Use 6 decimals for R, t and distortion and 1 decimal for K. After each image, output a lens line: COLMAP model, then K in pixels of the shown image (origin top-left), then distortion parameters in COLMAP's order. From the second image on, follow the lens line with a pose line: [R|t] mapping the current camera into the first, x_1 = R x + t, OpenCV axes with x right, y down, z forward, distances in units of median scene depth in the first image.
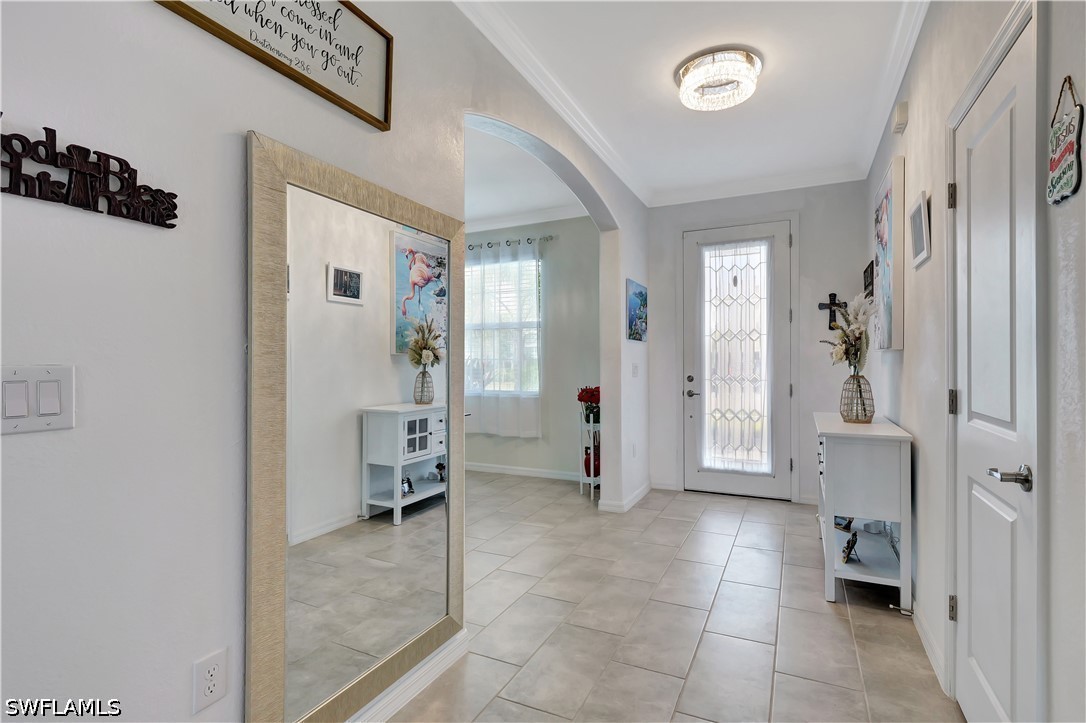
lens RADIAL K [[530.9, 0, 541.0], [0, 530.9, 361.3], [0, 0, 1]] dist [0.012903, 0.000580]
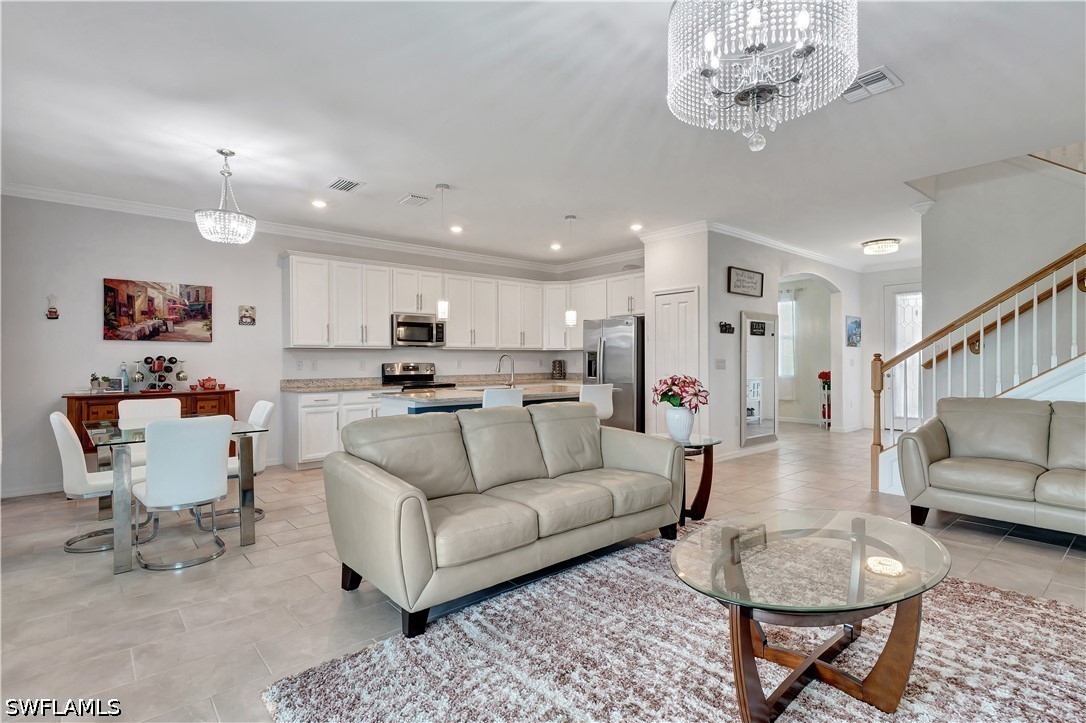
lens RADIAL K [[530.9, 0, 541.0], [0, 530.9, 361.3], [0, 0, 1]] dist [0.012903, 0.000580]
pose [[0.917744, 0.001509, -0.397170, -0.083465], [0.001744, 0.999968, 0.007830, -0.003852], [0.397169, -0.007879, 0.917712, -1.149031]]
